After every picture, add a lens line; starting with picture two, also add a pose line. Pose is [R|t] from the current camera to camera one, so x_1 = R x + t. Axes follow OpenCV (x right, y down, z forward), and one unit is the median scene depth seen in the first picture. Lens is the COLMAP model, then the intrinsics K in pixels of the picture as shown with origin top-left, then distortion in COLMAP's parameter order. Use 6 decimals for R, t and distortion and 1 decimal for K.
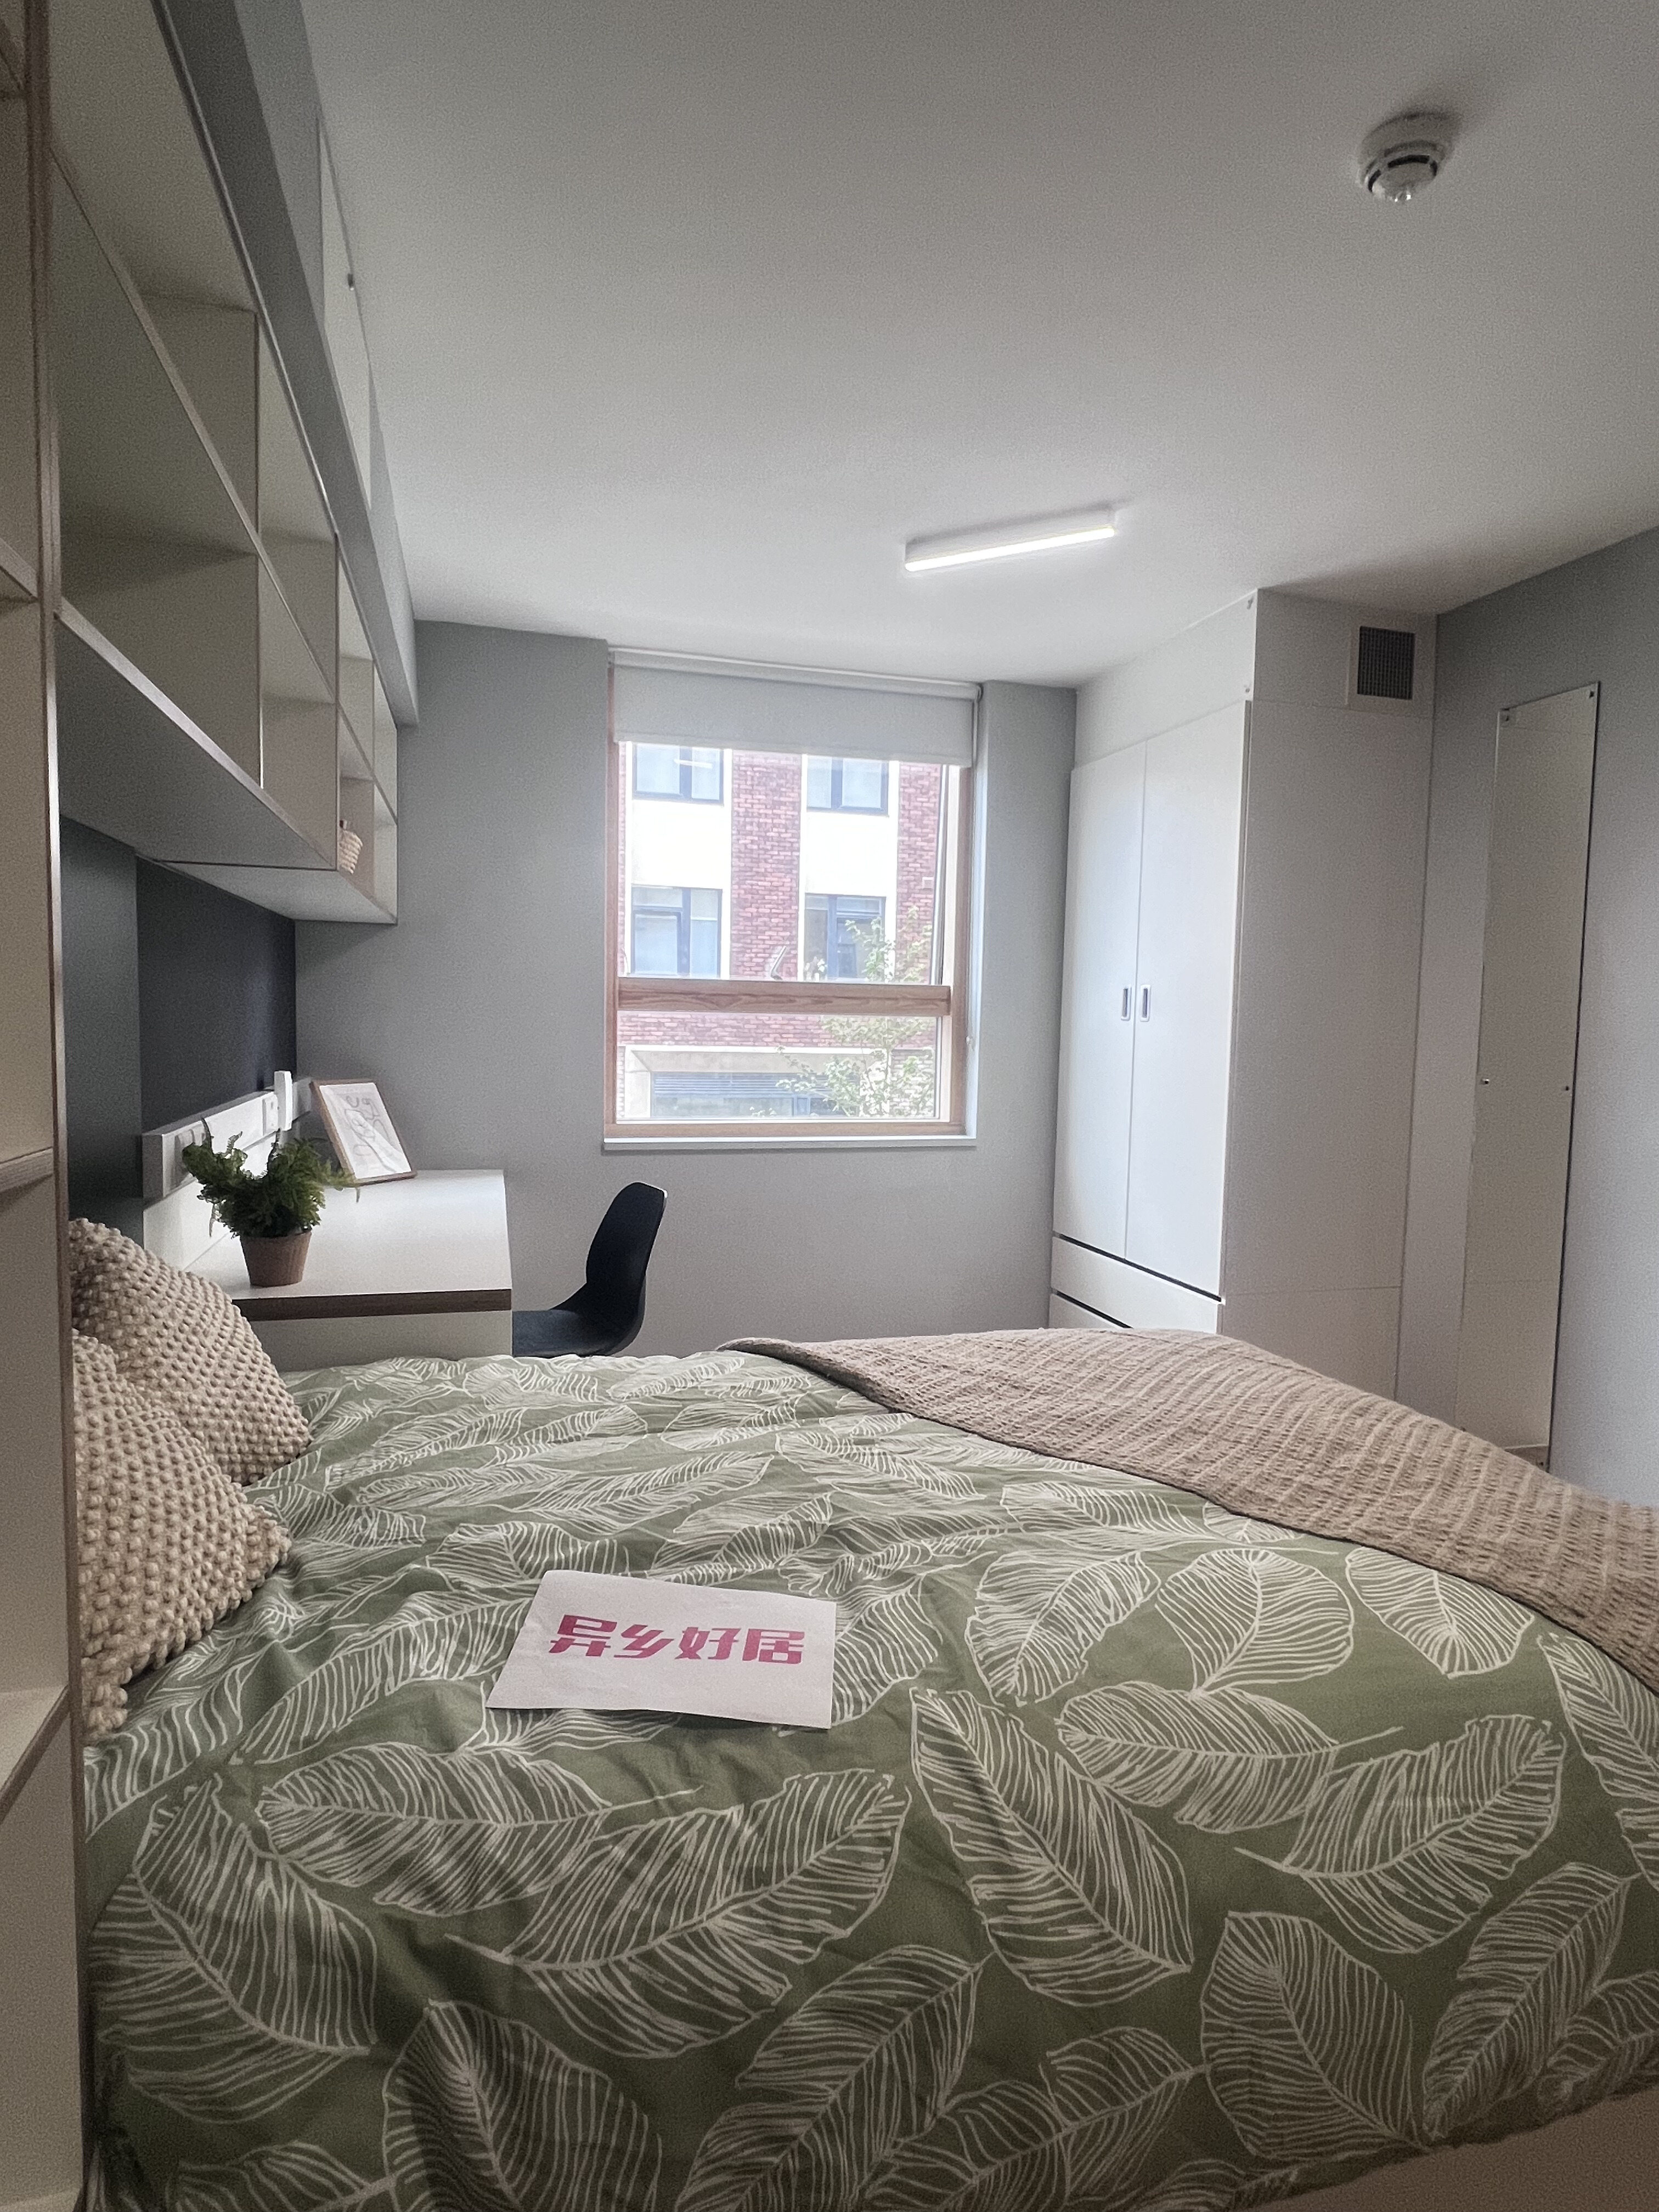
lens RADIAL K [[1204.2, 0, 834.1], [0, 1204.2, 1101.8], [0, 0, 1]] dist [-0.003527, -0.000327]
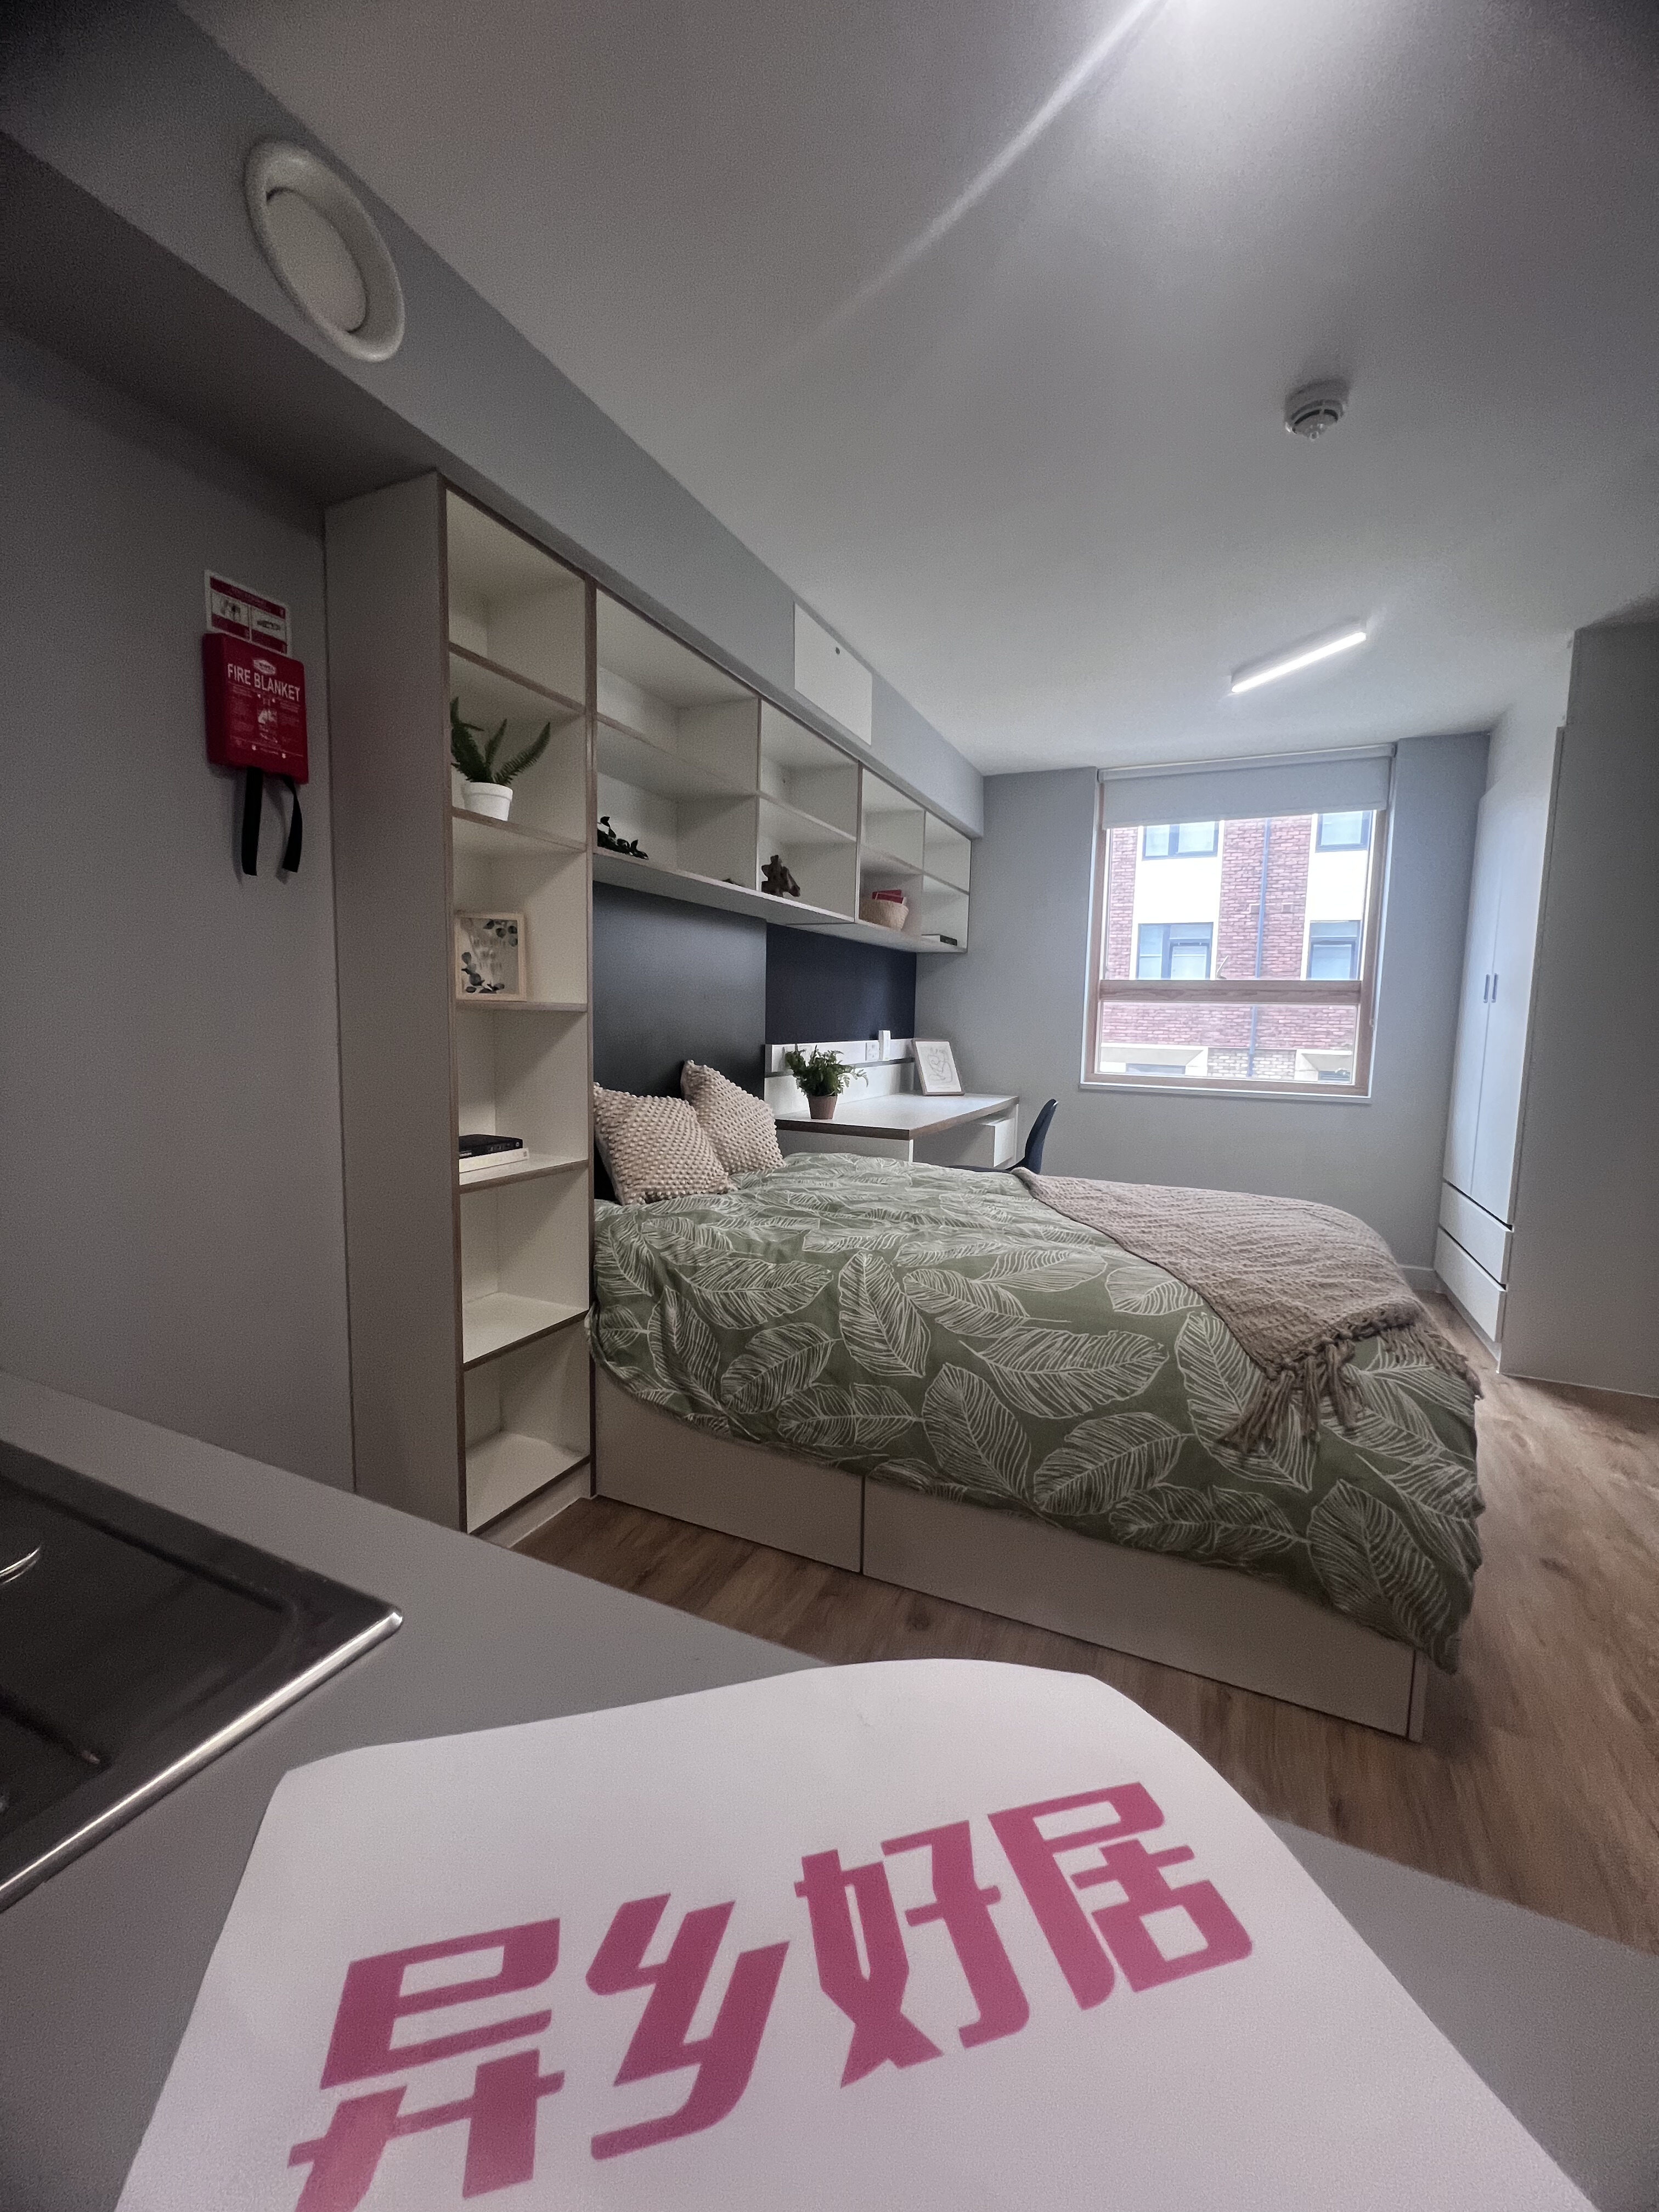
lens RADIAL K [[887.5, 0, 836.4], [0, 887.5, 1102.4], [0, 0, 1]] dist [-0.002336, -0.000261]
pose [[0.762011, 0.059864, -0.644792, 1.009934], [-0.054155, 0.998121, 0.028668, 0.132513], [0.645296, 0.013073, 0.763821, -0.328480]]
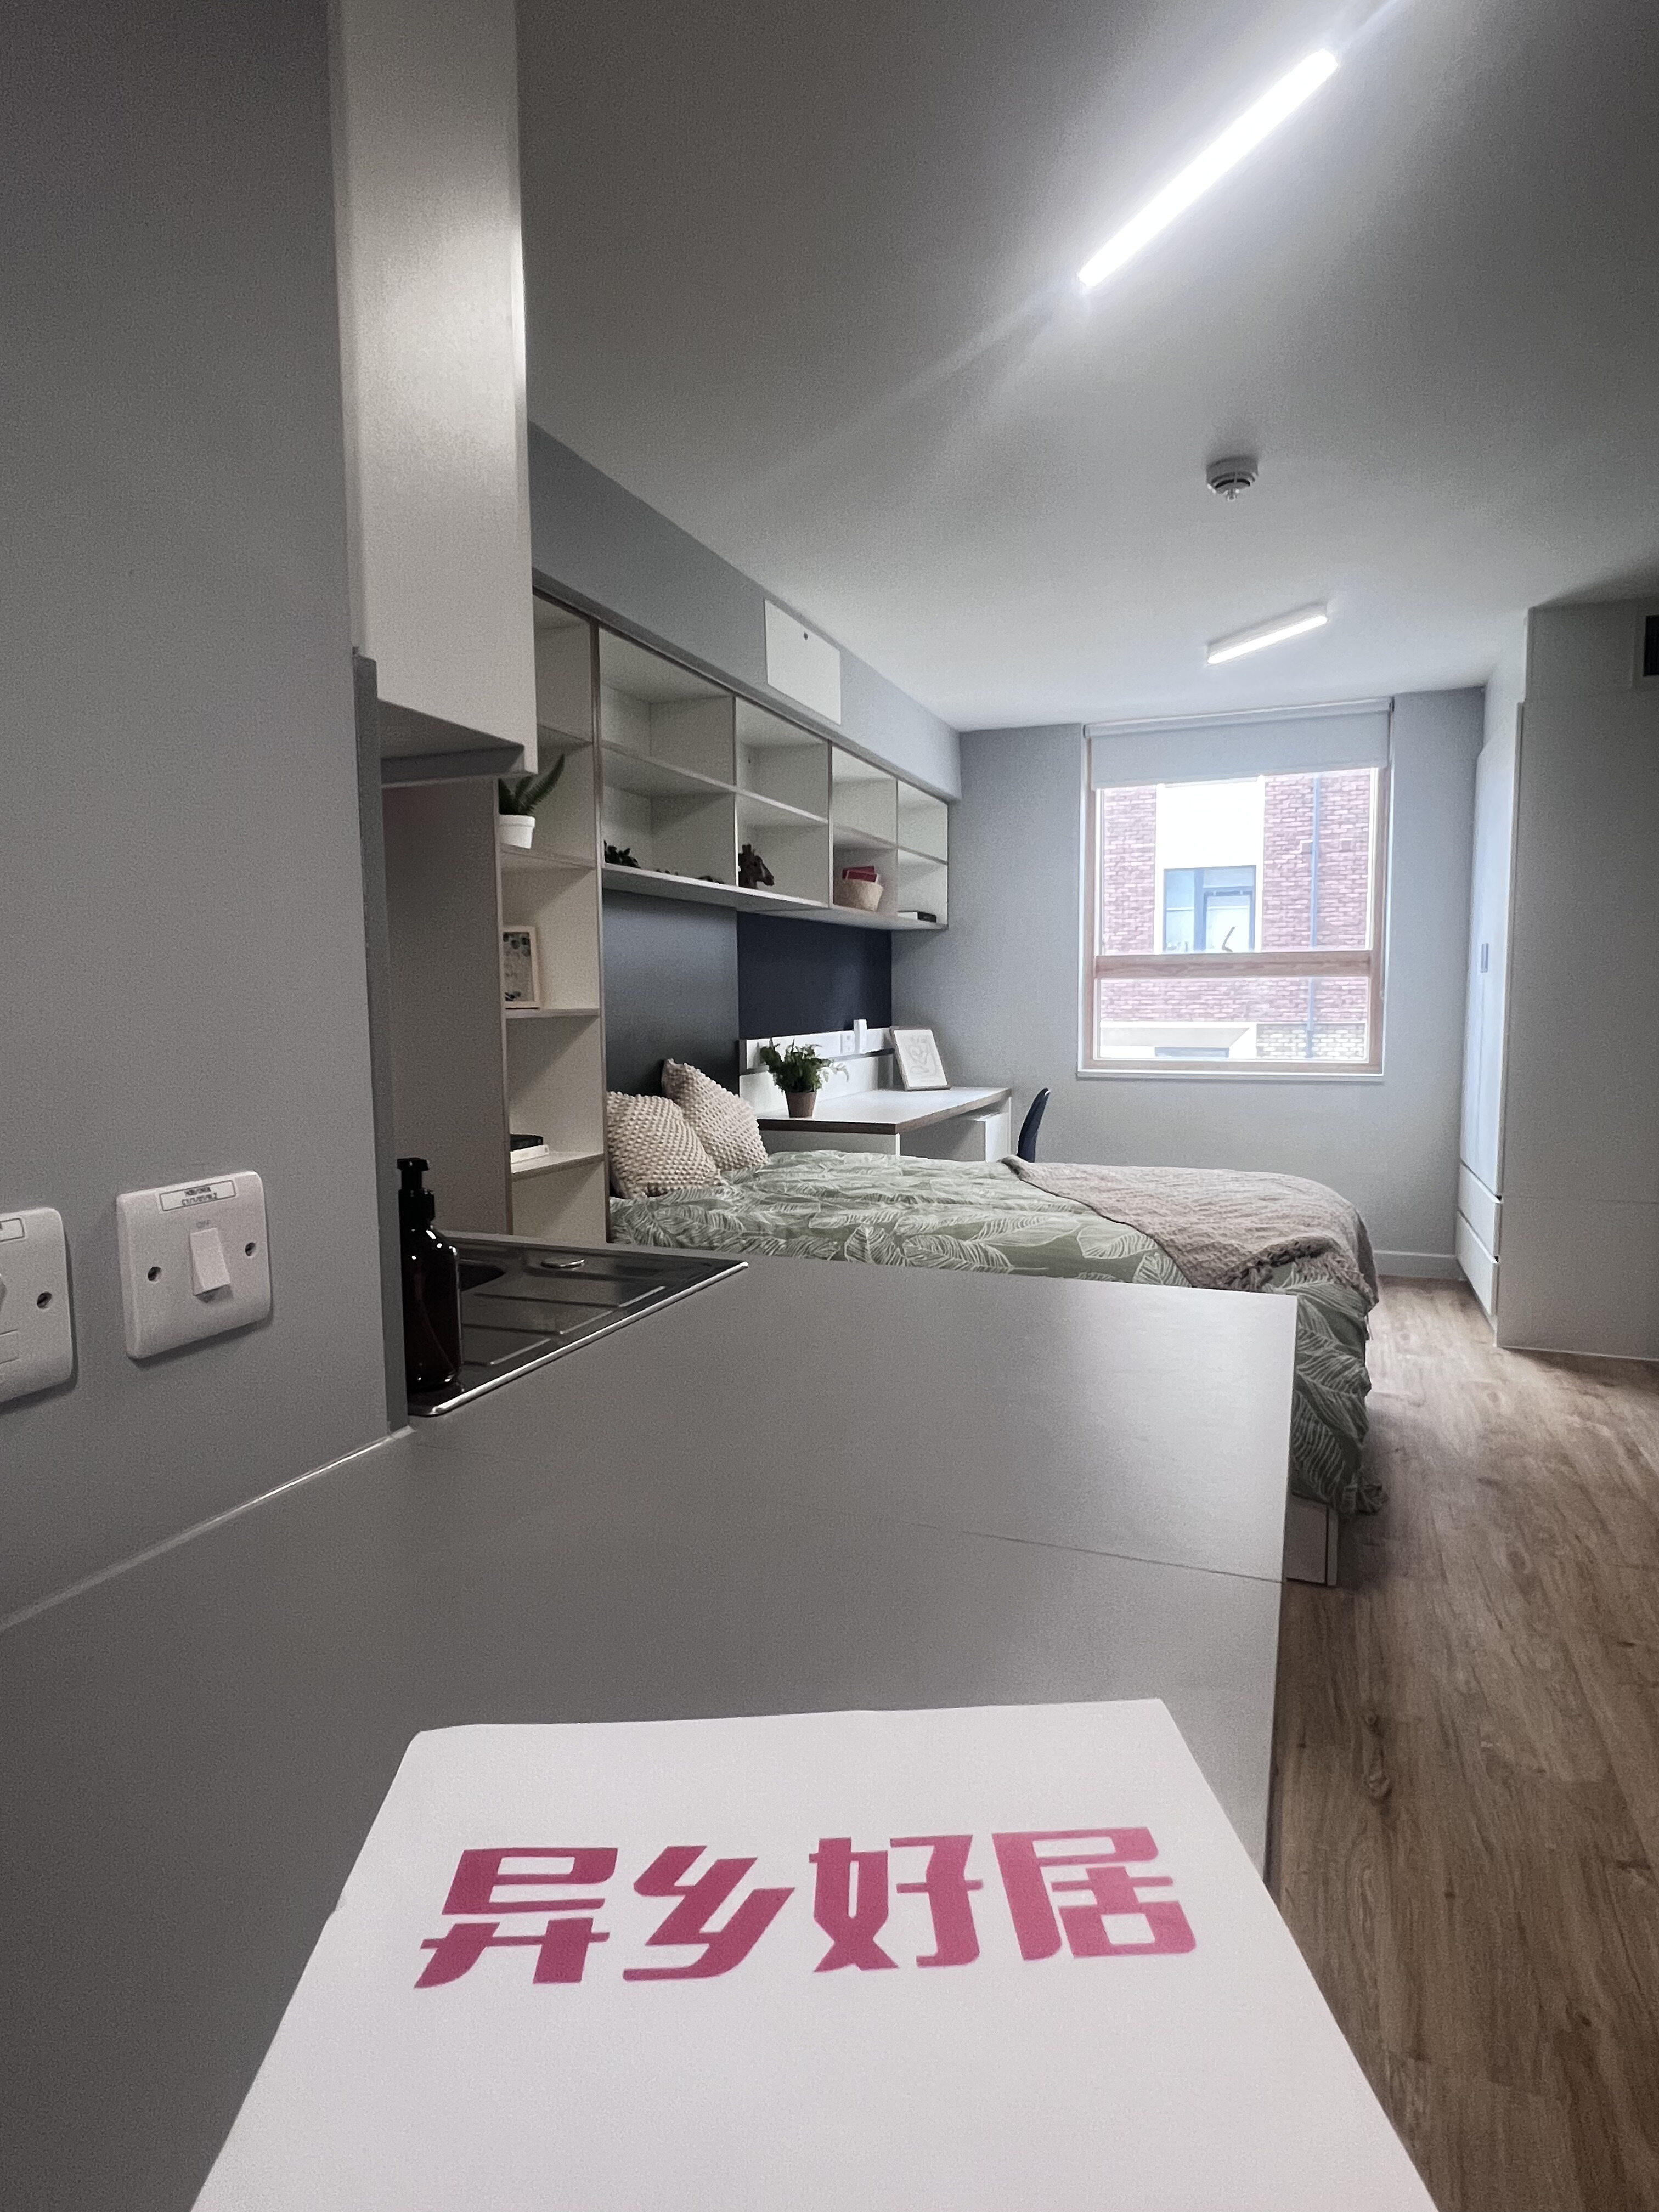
lens RADIAL K [[1204.2, 0, 834.1], [0, 1204.2, 1101.8], [0, 0, 1]] dist [-0.003527, -0.000327]
pose [[0.792751, 0.026771, -0.608958, 1.424656], [-0.019793, 0.999639, 0.018180, 0.155622], [0.609225, -0.002359, 0.792994, -0.991589]]
